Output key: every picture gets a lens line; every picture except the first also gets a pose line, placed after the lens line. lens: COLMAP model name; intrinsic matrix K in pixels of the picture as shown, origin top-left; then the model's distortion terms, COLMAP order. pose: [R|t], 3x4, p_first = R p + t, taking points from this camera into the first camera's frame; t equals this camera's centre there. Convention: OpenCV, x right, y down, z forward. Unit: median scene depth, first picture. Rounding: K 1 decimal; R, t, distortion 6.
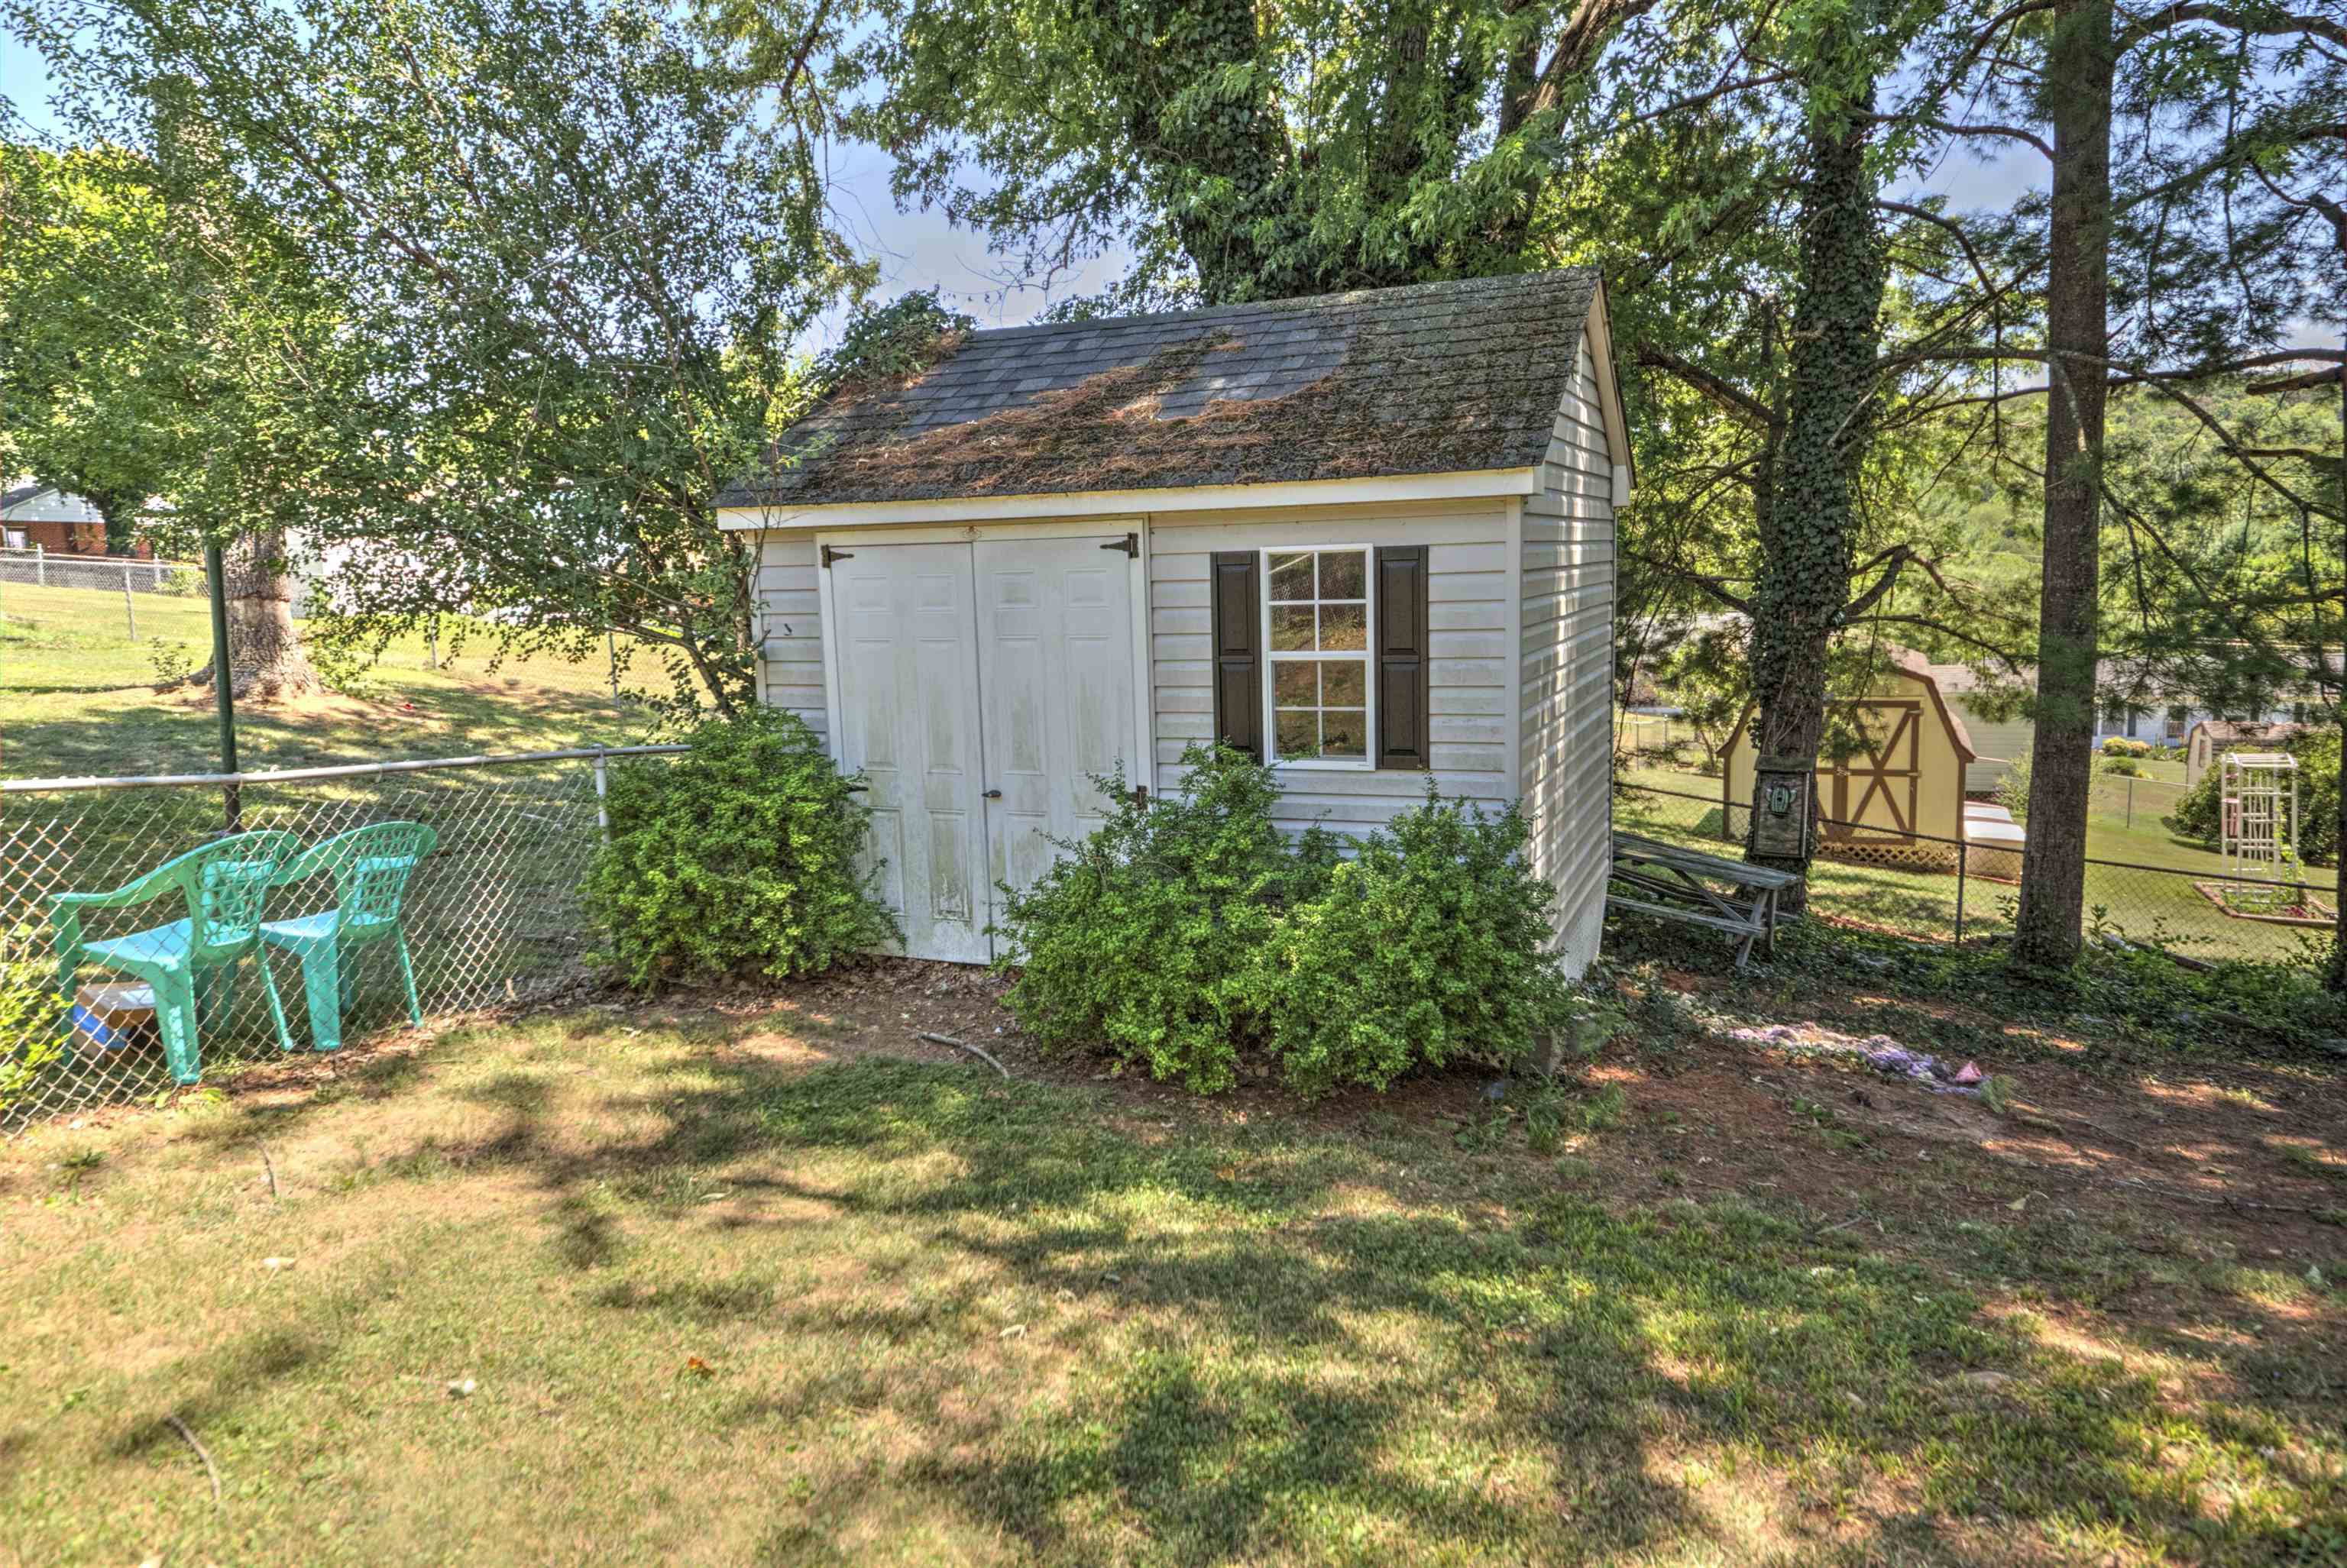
lens RADIAL K [[1514.7, 0, 1173.5], [0, 1514.7, 784.0], [0, 0, 1]] dist [0.088451, -0.058612]
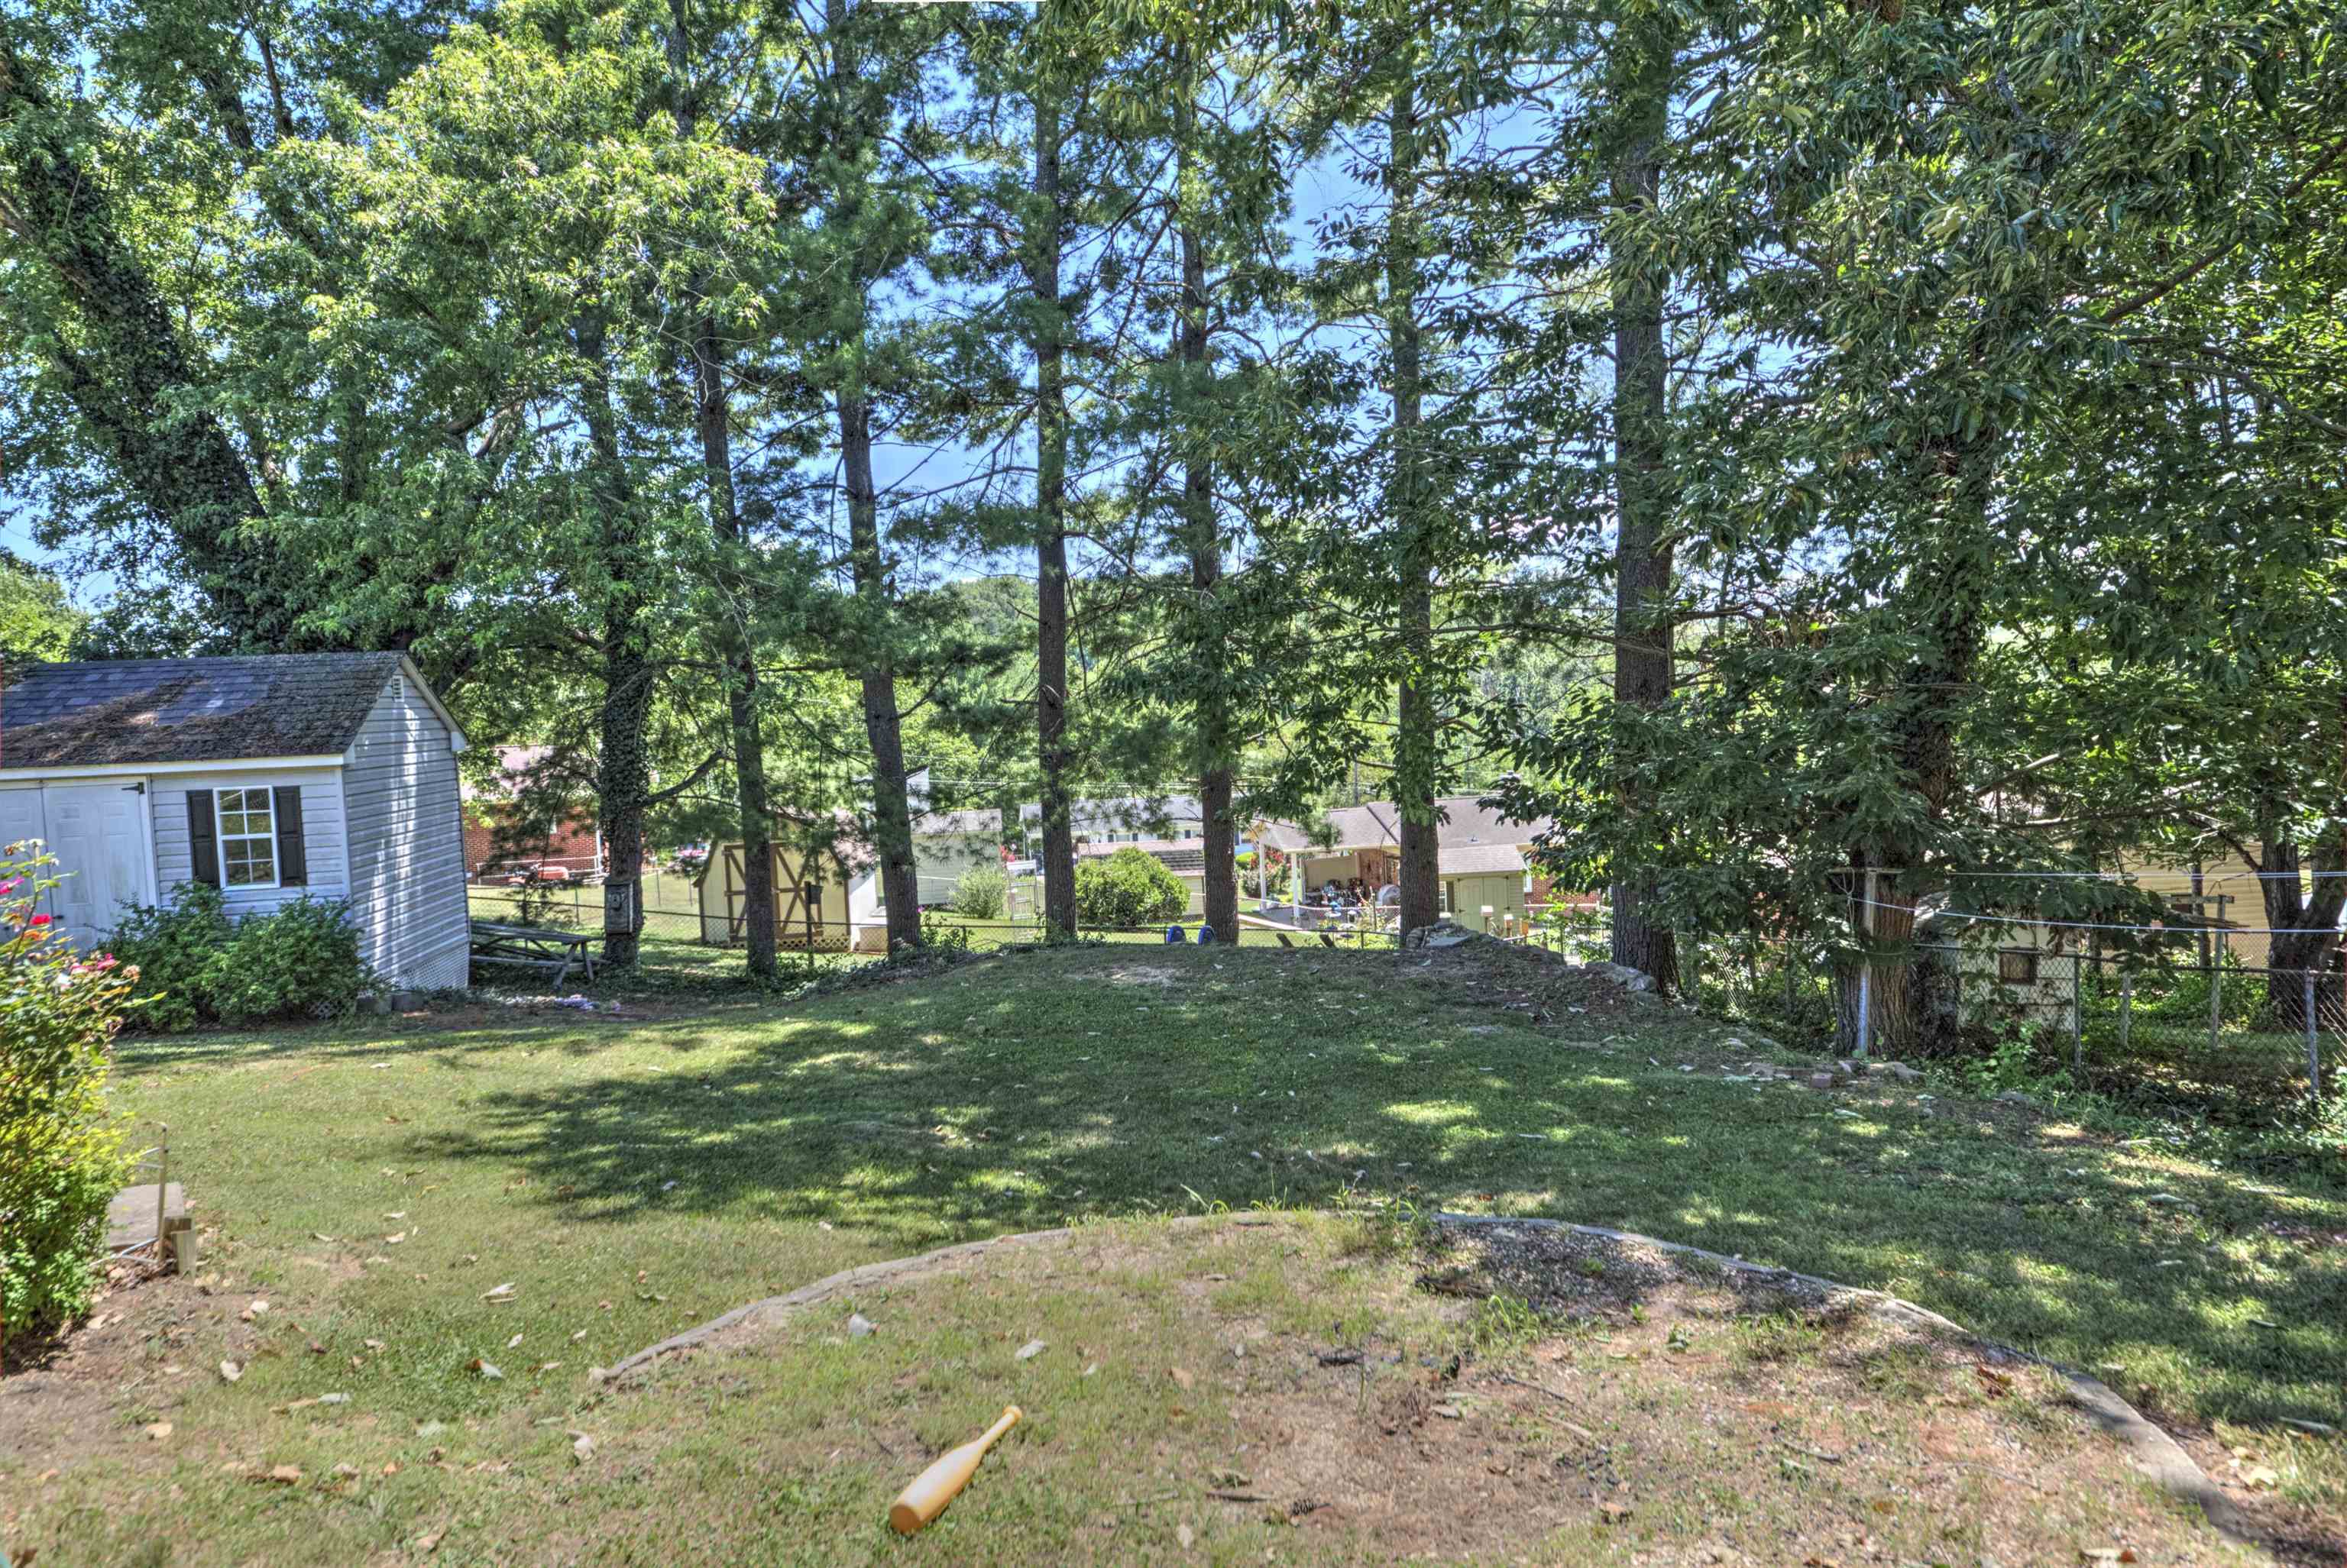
lens RADIAL K [[1514.7, 0, 1173.5], [0, 1514.7, 784.0], [0, 0, 1]] dist [0.088451, -0.058612]
pose [[0.870986, -0.038436, 0.489802, 0.162632], [0.088652, 0.992866, -0.079731, 0.132488], [-0.483243, 0.112866, 0.868180, -1.543591]]
